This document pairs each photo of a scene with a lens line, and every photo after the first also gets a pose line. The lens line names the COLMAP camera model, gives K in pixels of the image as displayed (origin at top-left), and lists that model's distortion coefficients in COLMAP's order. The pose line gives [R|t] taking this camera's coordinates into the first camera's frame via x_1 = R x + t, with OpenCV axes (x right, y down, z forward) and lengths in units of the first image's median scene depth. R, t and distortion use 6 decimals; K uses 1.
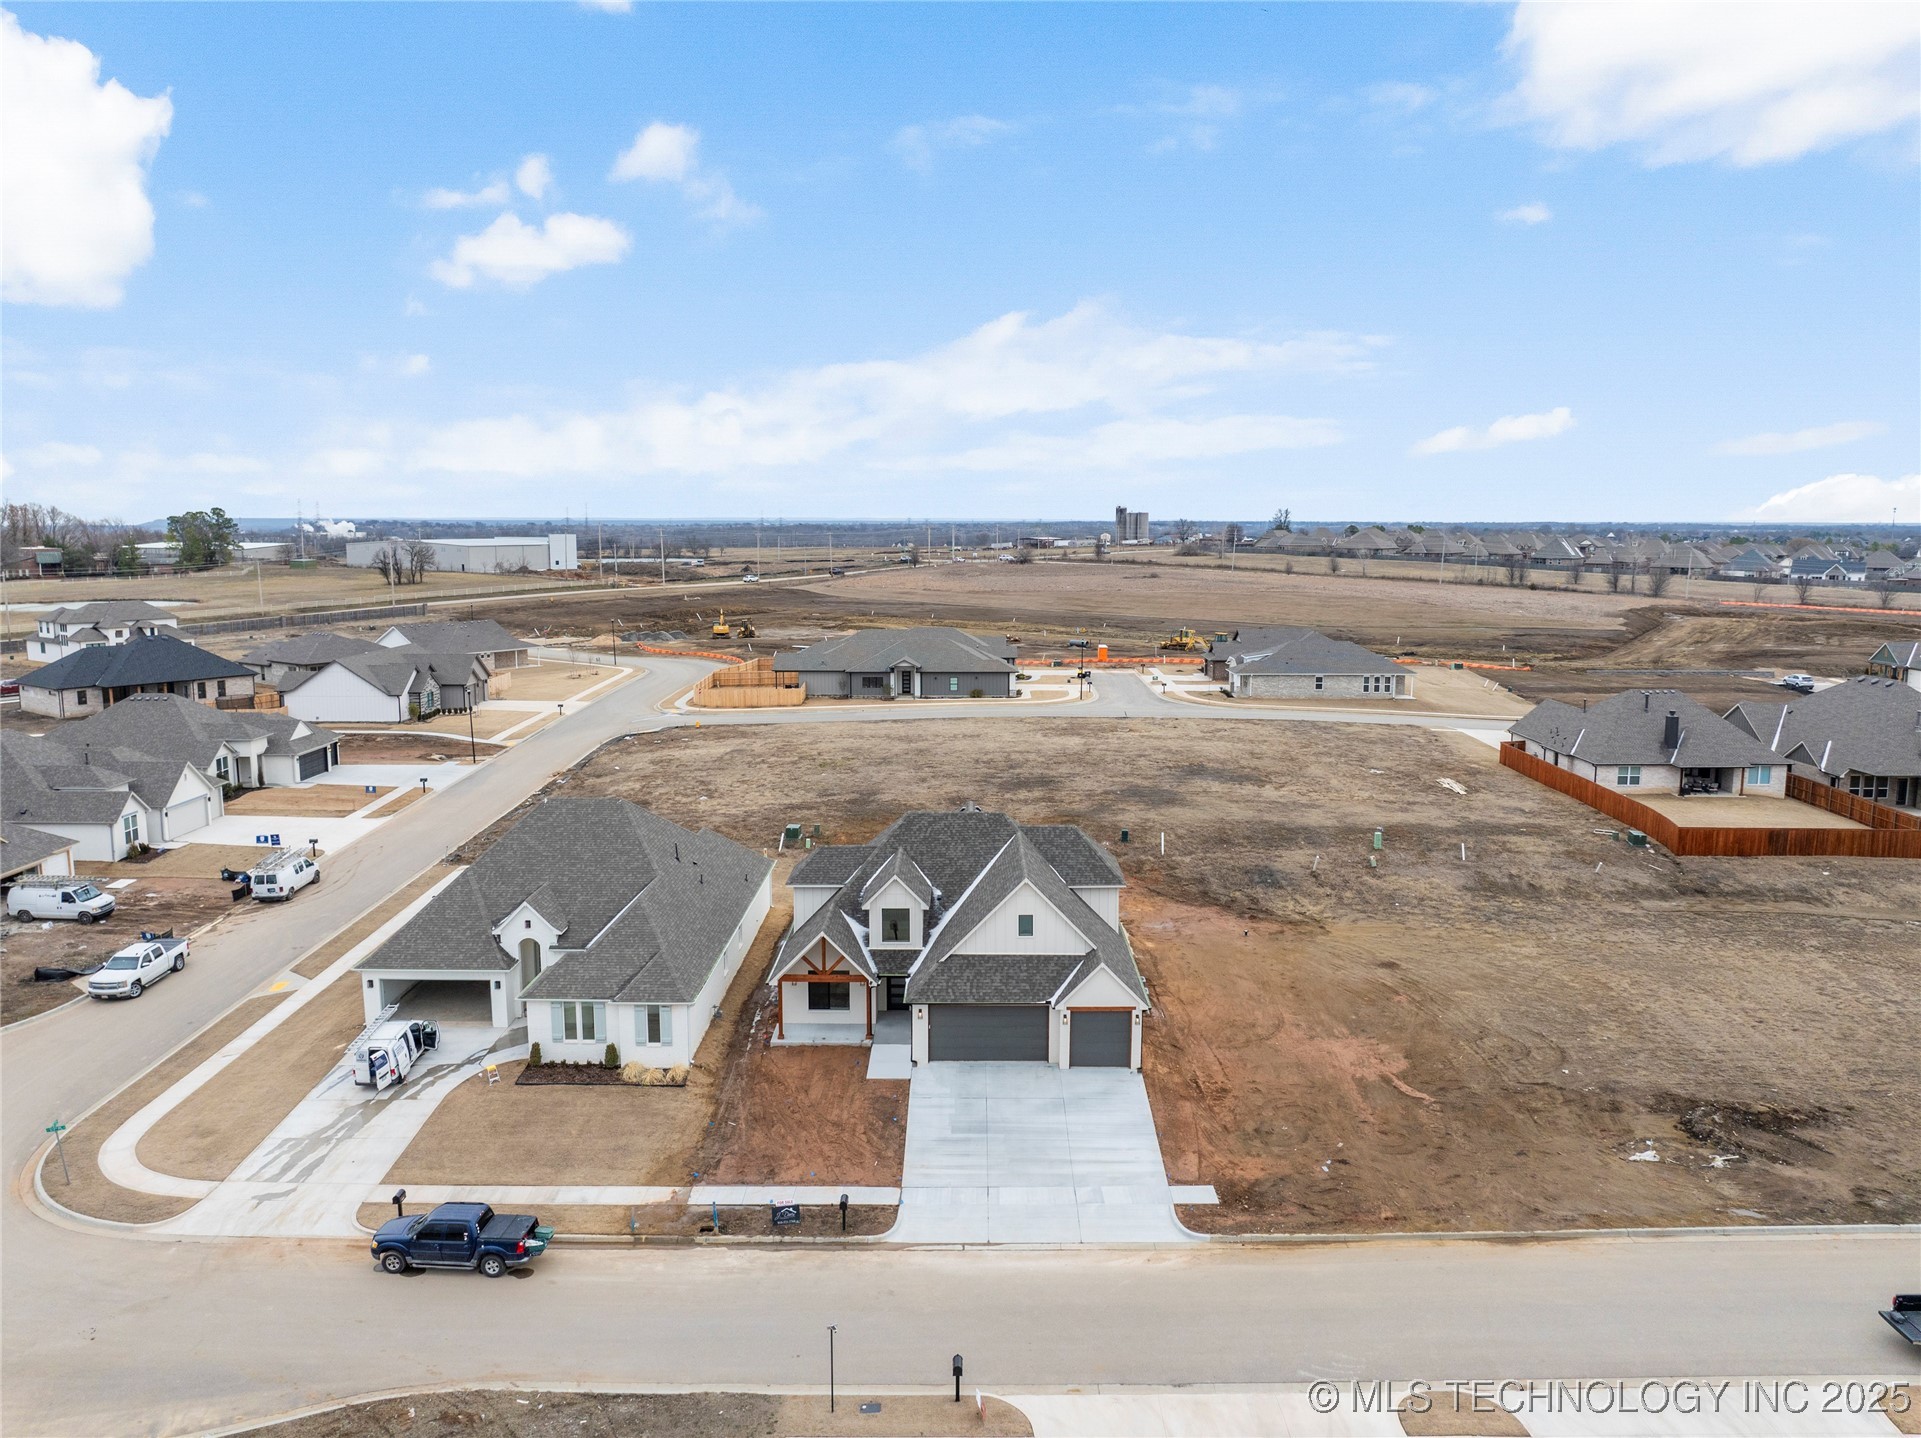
lens RADIAL K [[1337.8, 0, 962.2], [0, 1337.8, 709.4], [0, 0, 1]] dist [-0.037643, -0.005033]
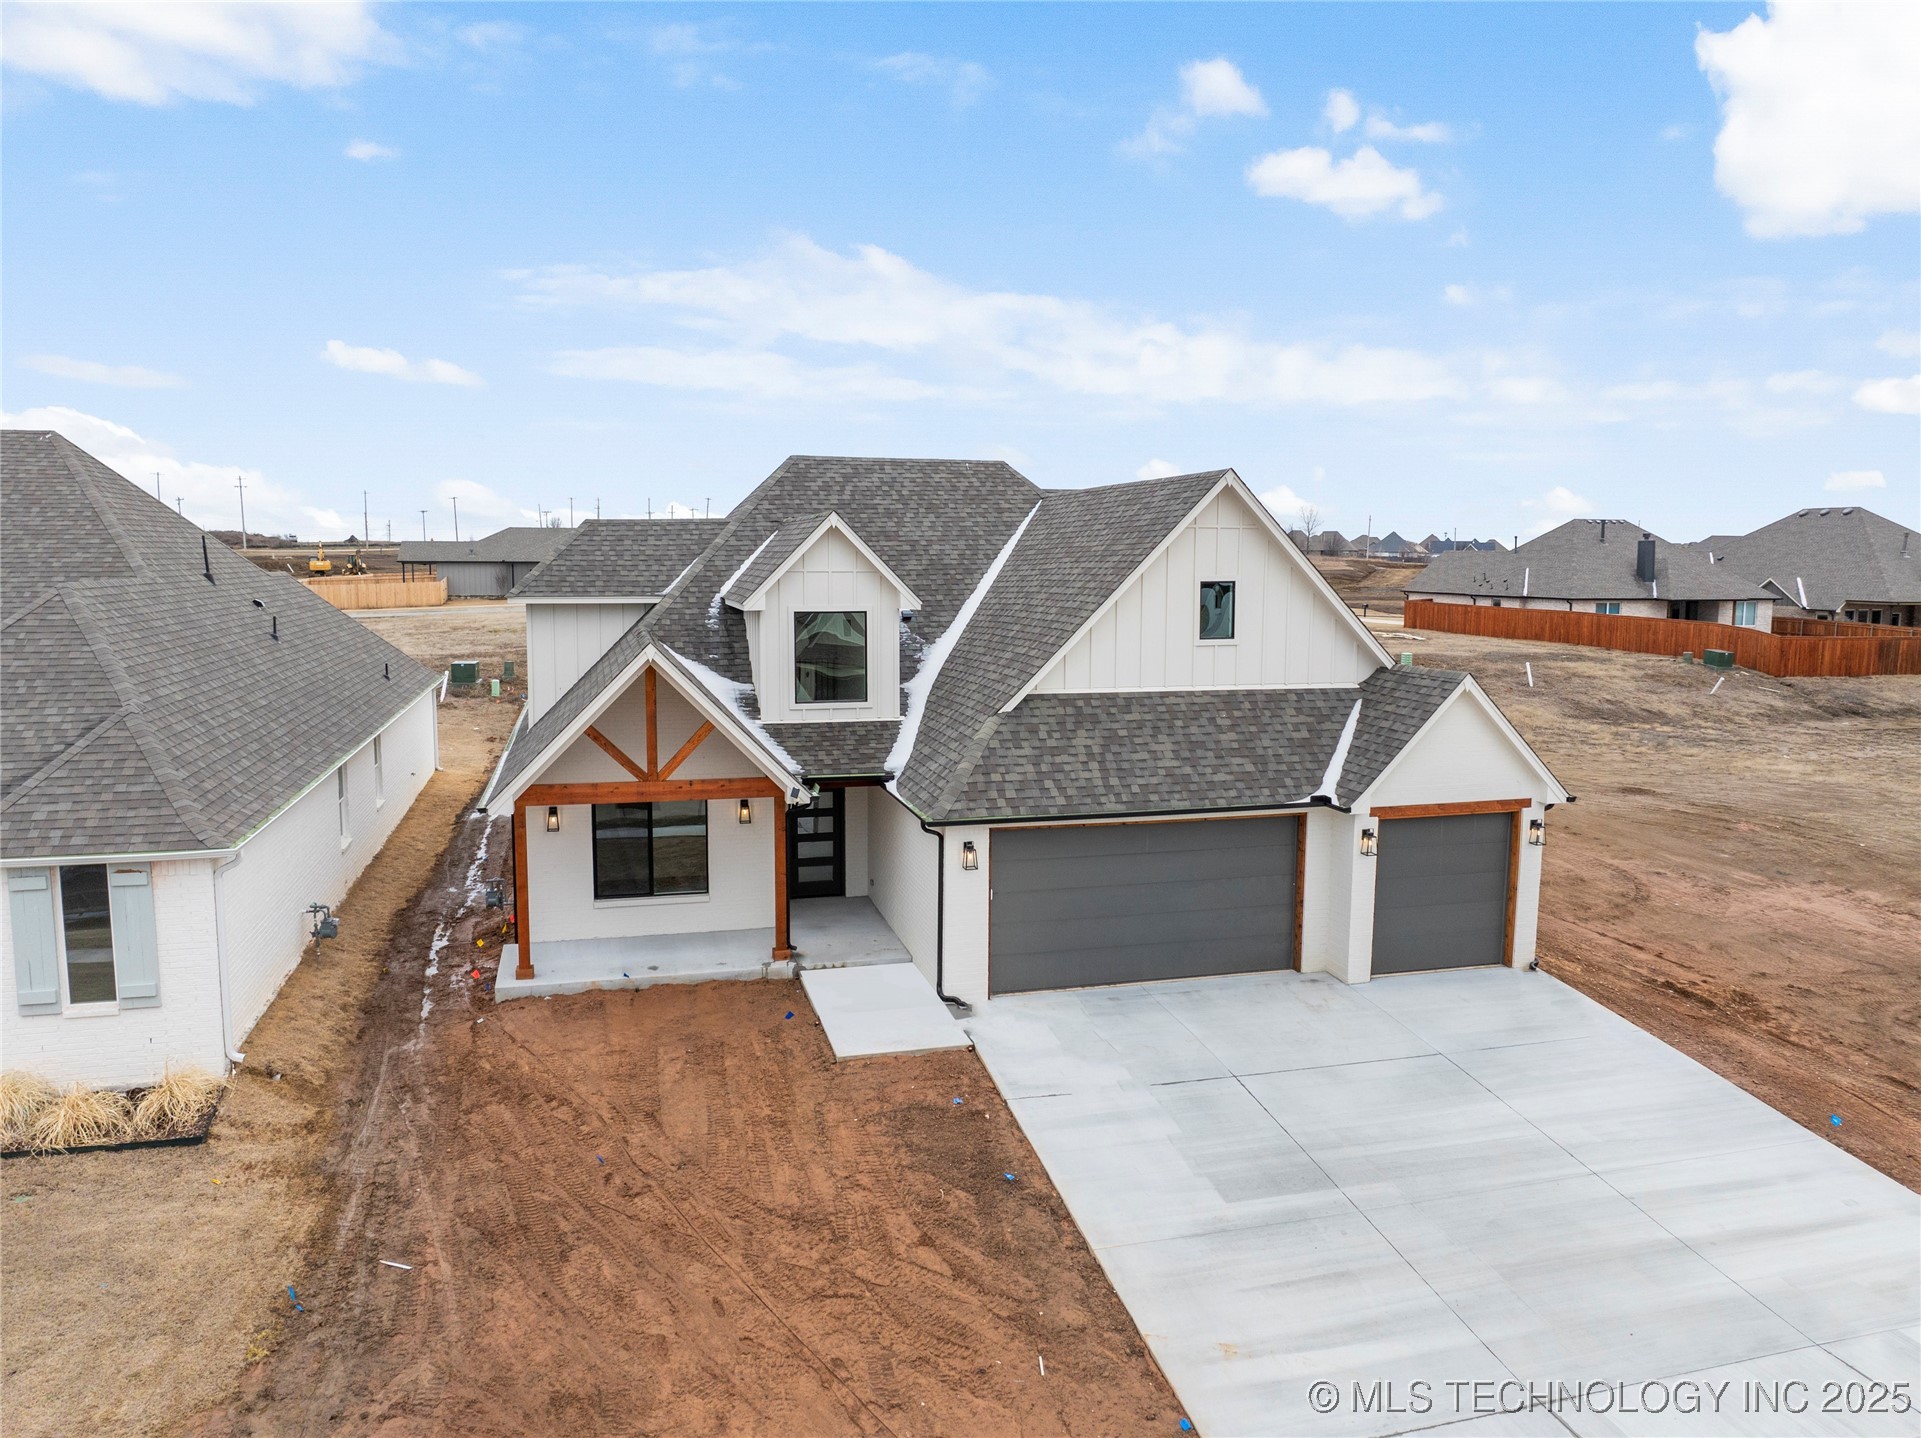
lens RADIAL K [[1337.8, 0, 962.2], [0, 1337.8, 709.4], [0, 0, 1]] dist [-0.037643, -0.005033]
pose [[0.963010, -0.024688, 0.268334, -0.119673], [0.029667, 0.999454, -0.014518, 0.189195], [-0.267829, 0.021941, 0.963217, 0.649056]]
